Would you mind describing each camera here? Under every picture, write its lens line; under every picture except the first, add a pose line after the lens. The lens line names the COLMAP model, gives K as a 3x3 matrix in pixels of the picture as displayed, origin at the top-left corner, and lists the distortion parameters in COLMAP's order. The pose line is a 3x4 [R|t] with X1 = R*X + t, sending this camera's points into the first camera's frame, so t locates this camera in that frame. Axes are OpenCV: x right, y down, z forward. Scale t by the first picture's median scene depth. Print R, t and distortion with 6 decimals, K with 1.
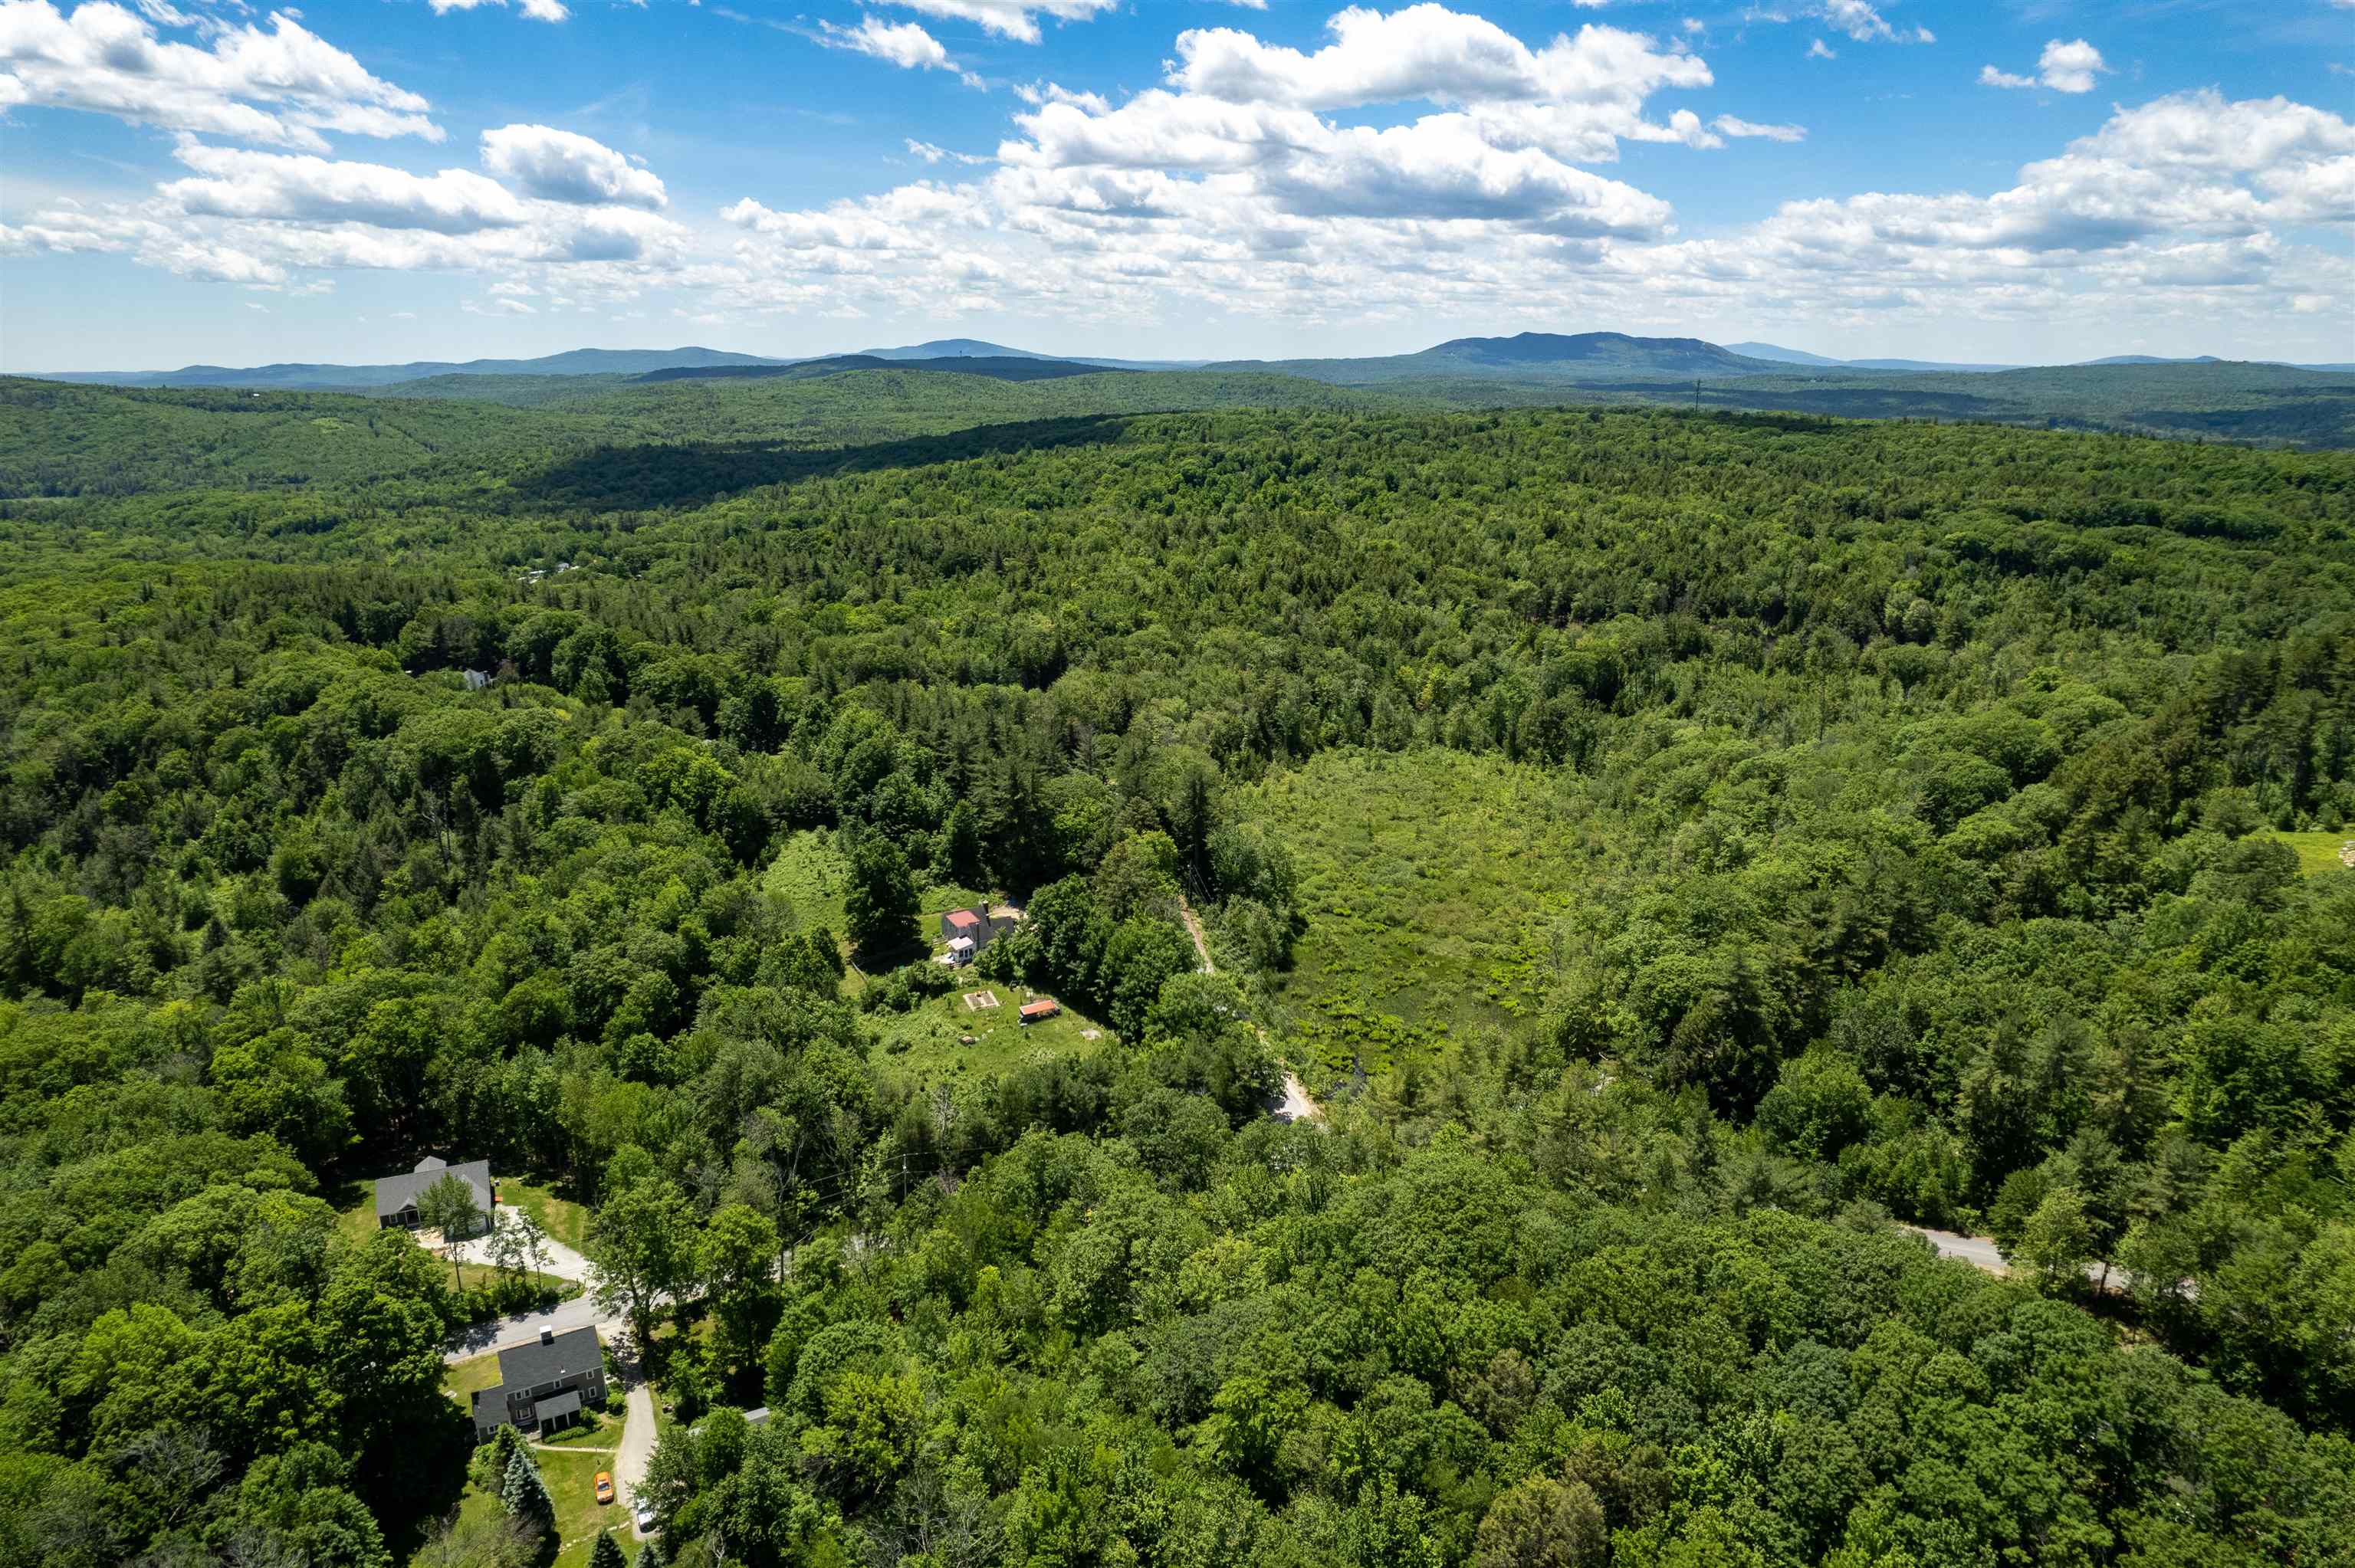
lens RADIAL K [[1517.1, 0, 1177.5], [0, 1517.1, 784.0], [0, 0, 1]] dist [-0.075716, 0.065846]
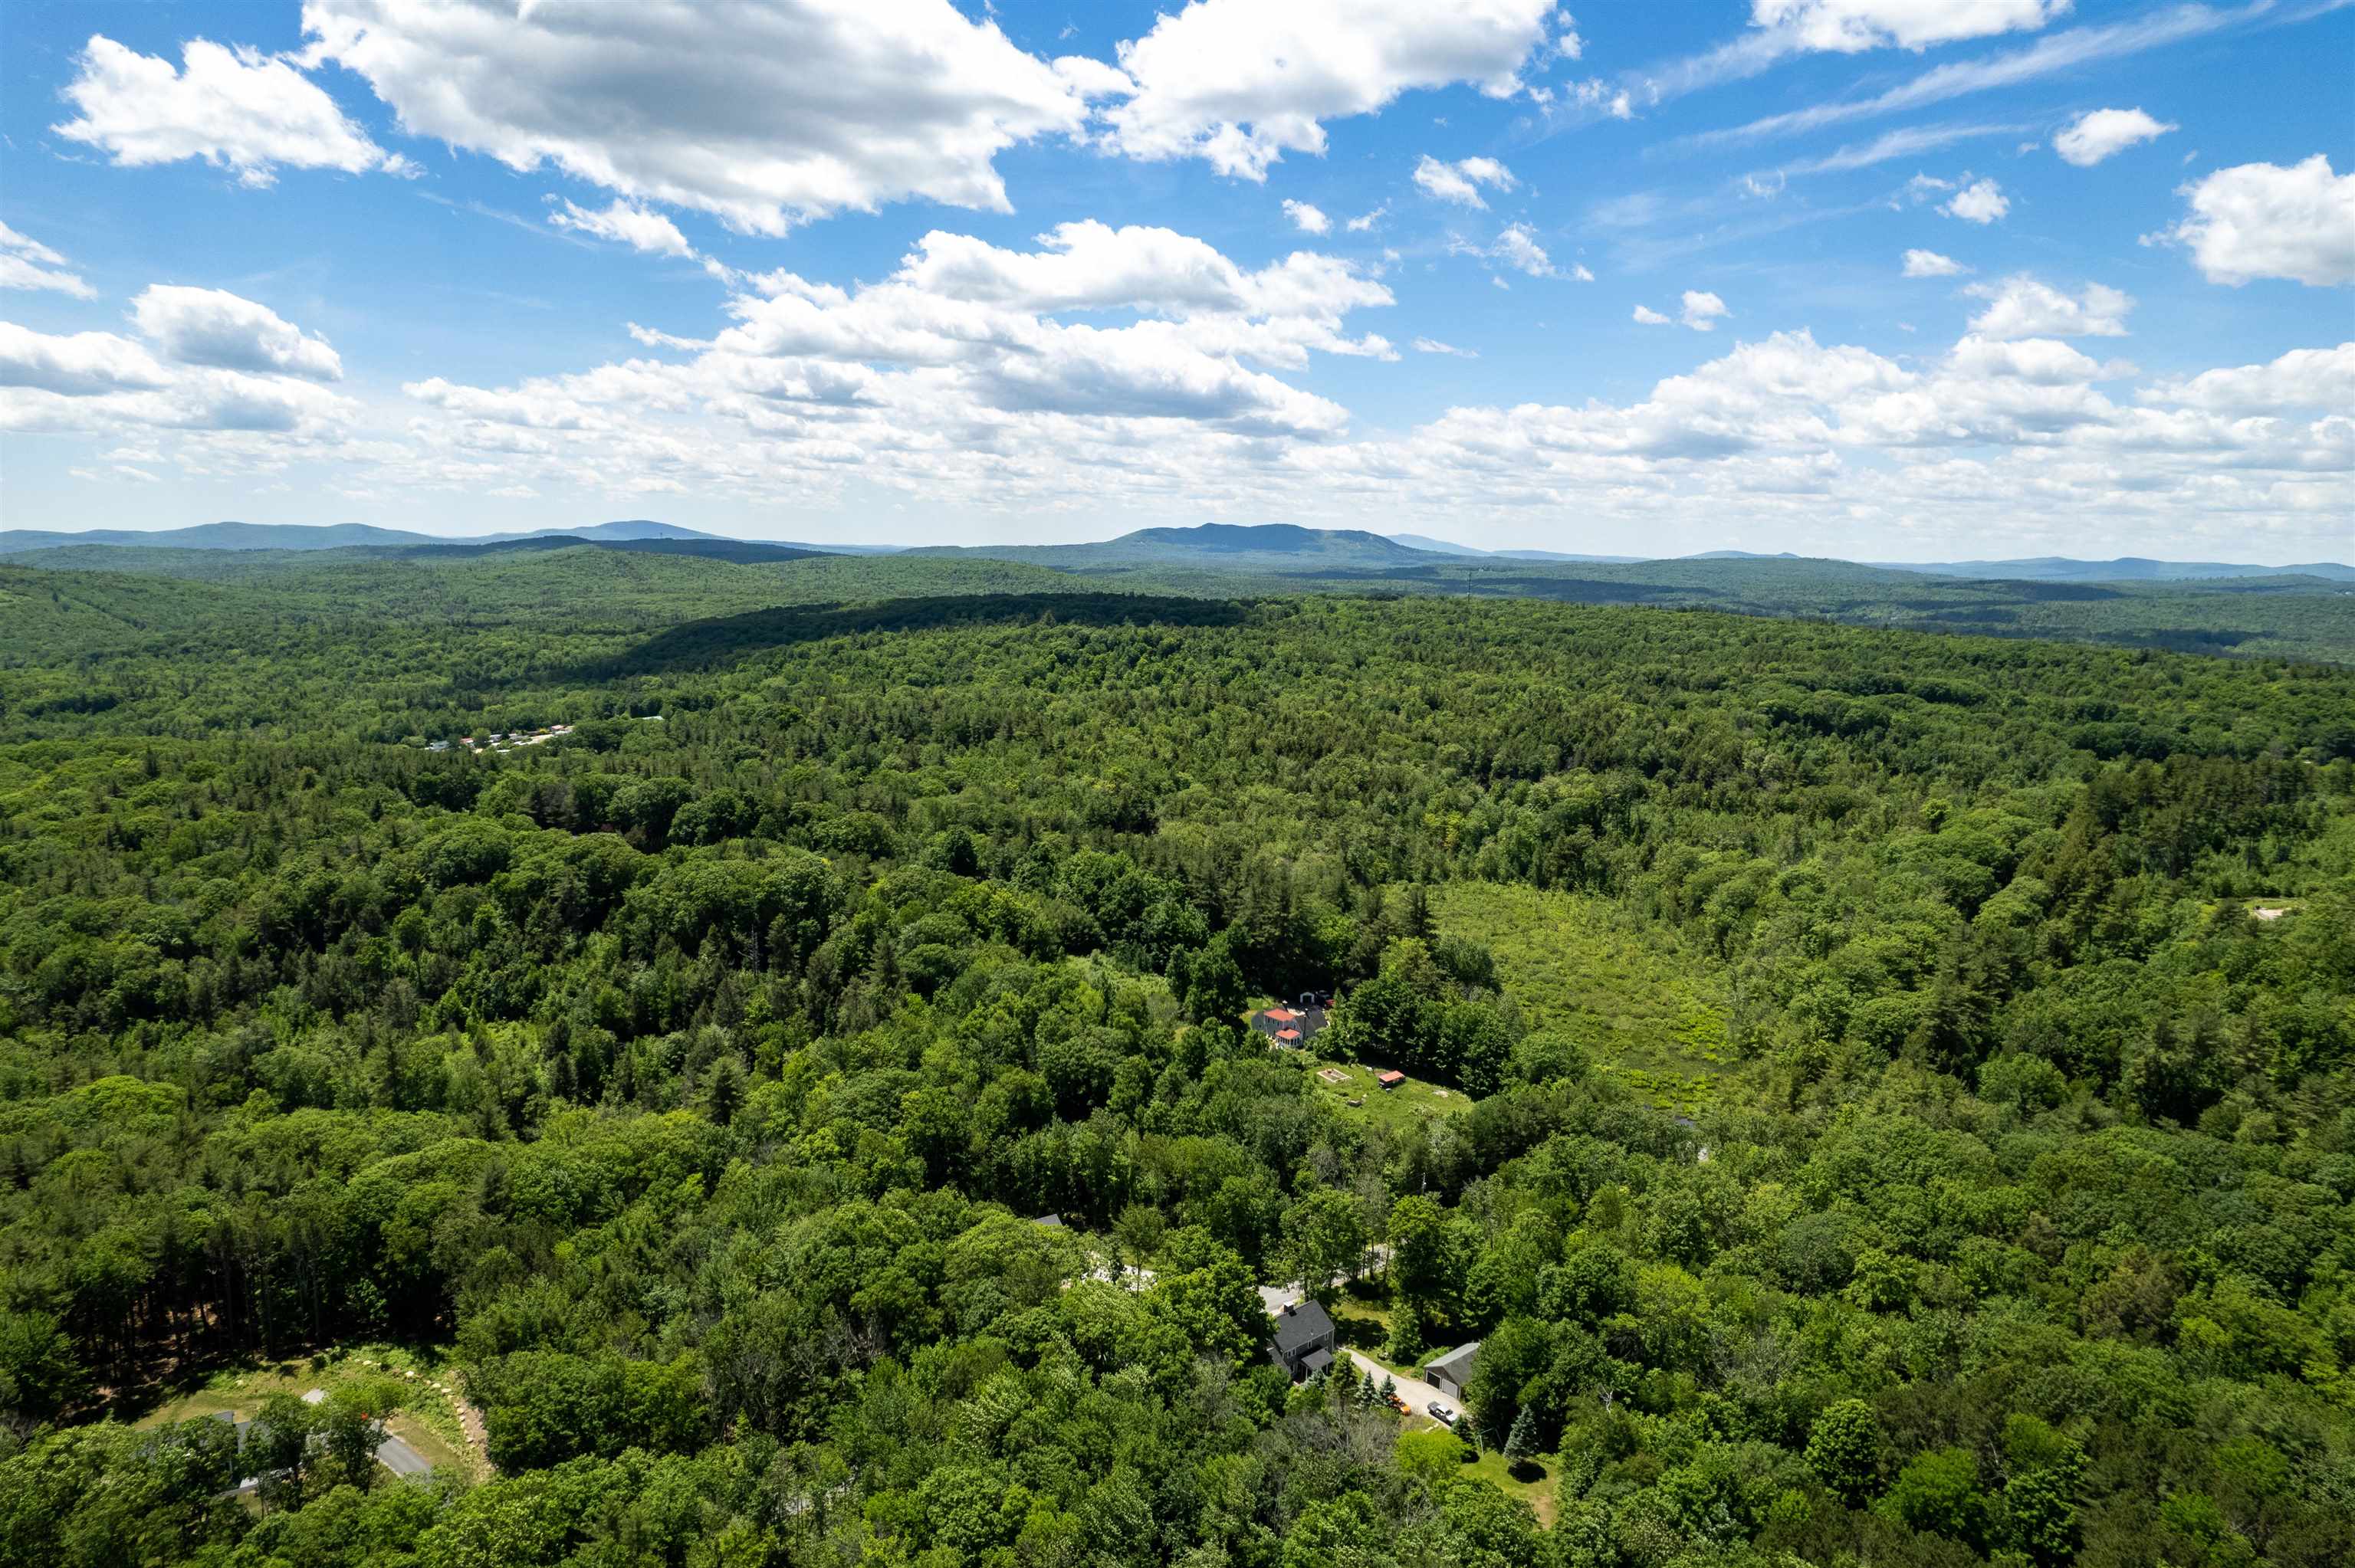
lens RADIAL K [[1507.2, 0, 1182.7], [0, 1507.2, 804.7], [0, 0, 1]] dist [-0.069211, 0.058233]
pose [[0.977295, -0.018854, 0.211043, -0.304588], [0.040647, 0.994216, -0.099409, 0.025514], [-0.207948, 0.105730, 0.972409, -0.105502]]
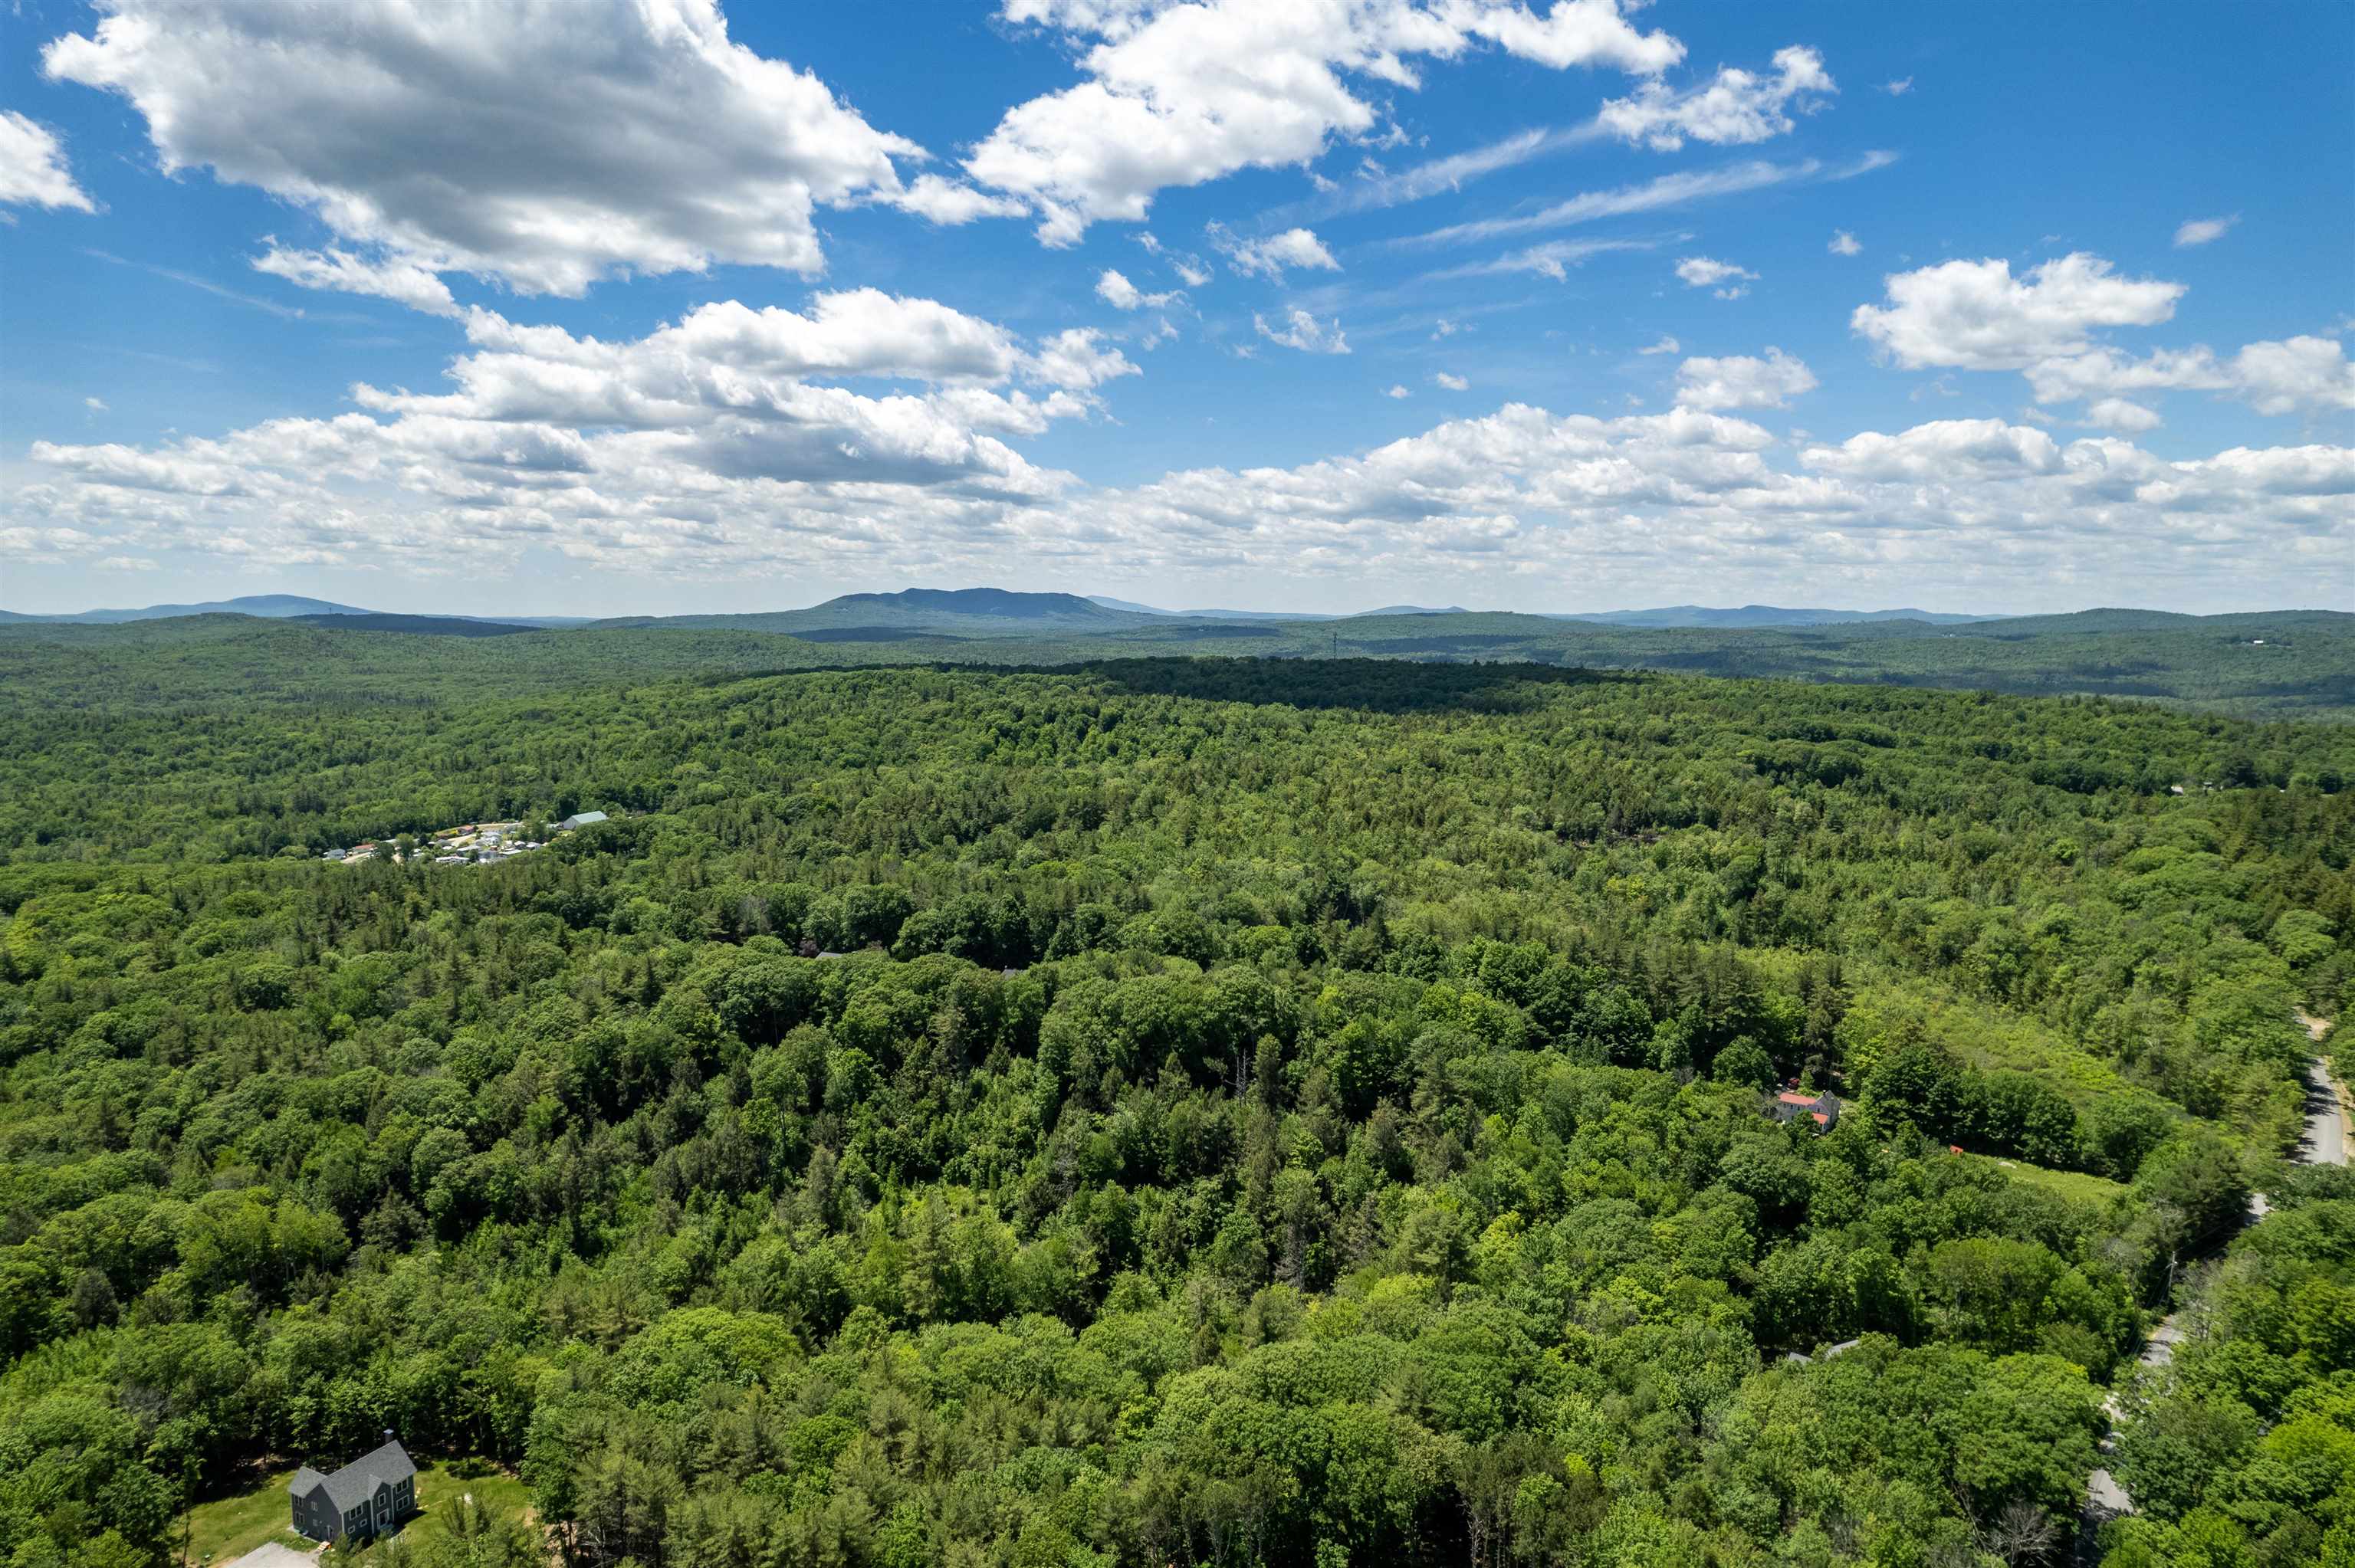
lens RADIAL K [[1507.2, 0, 1182.7], [0, 1507.2, 804.7], [0, 0, 1]] dist [-0.069211, 0.058233]
pose [[0.911297, -0.050696, 0.408617, -0.672982], [0.110473, 0.986109, -0.124032, -0.028810], [-0.396653, 0.158171, 0.904239, 0.074380]]
